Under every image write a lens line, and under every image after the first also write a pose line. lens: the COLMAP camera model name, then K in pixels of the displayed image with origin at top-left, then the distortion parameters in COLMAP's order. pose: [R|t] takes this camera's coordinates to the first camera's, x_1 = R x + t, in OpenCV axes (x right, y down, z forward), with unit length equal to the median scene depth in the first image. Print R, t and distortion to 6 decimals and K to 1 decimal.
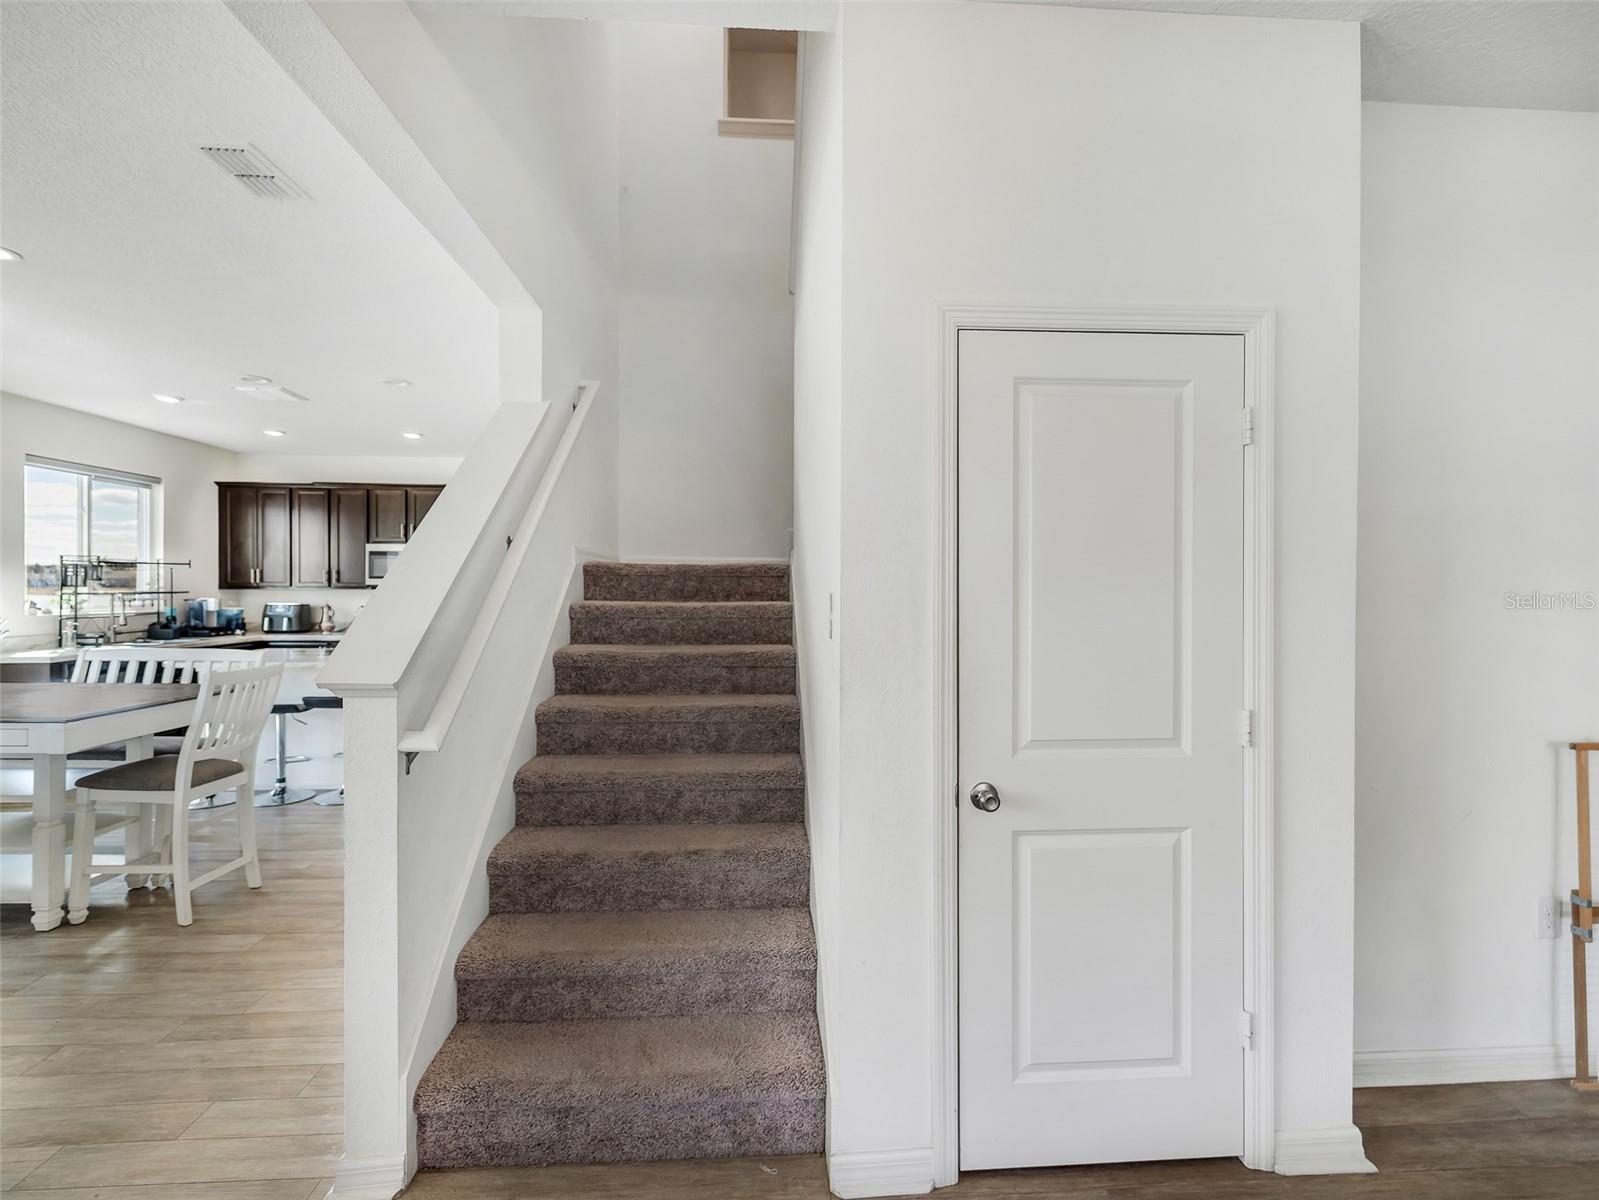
lens RADIAL K [[730.8, 0, 809.0], [0, 730.8, 598.4], [0, 0, 1]] dist [0.000356, -0.001131]
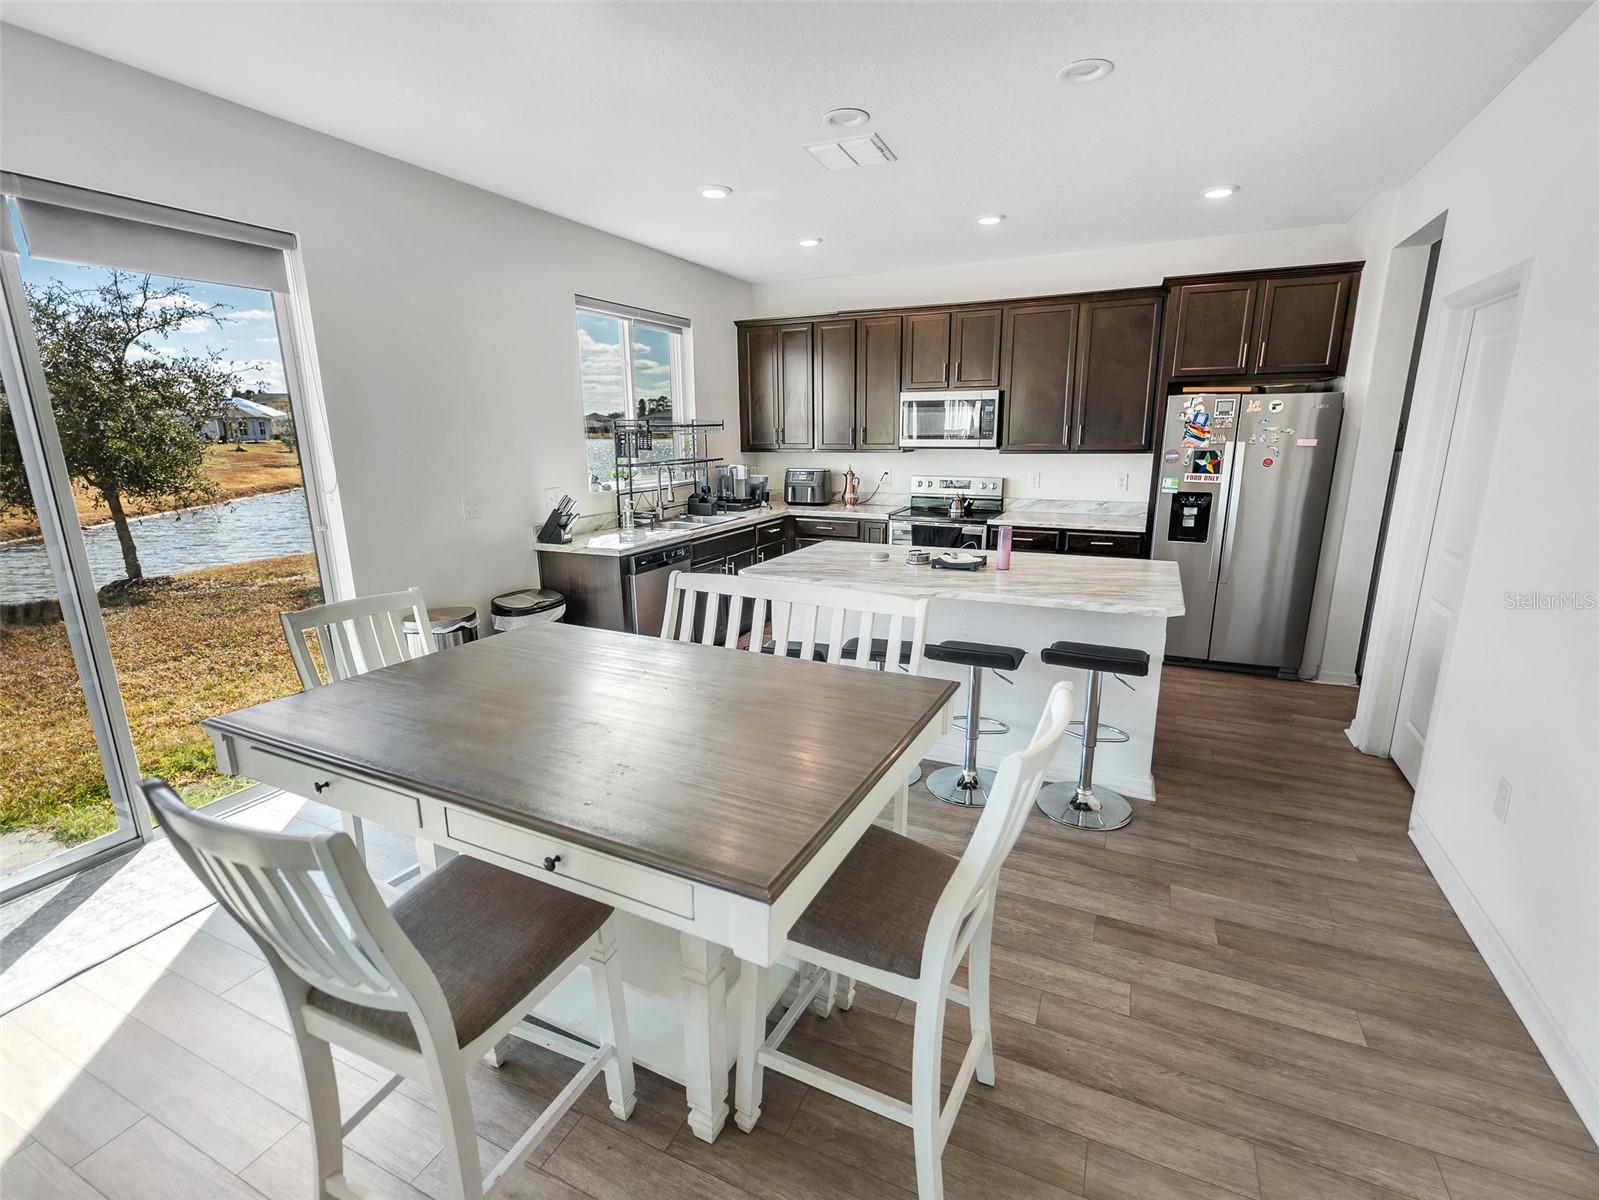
lens RADIAL K [[730.8, 0, 809.0], [0, 730.8, 598.4], [0, 0, 1]] dist [0.000356, -0.001131]
pose [[0.876292, 0.095763, -0.472167, -0.333874], [0.008365, 0.976875, 0.213650, -0.029645], [0.481707, -0.191169, 0.855227, 0.282852]]
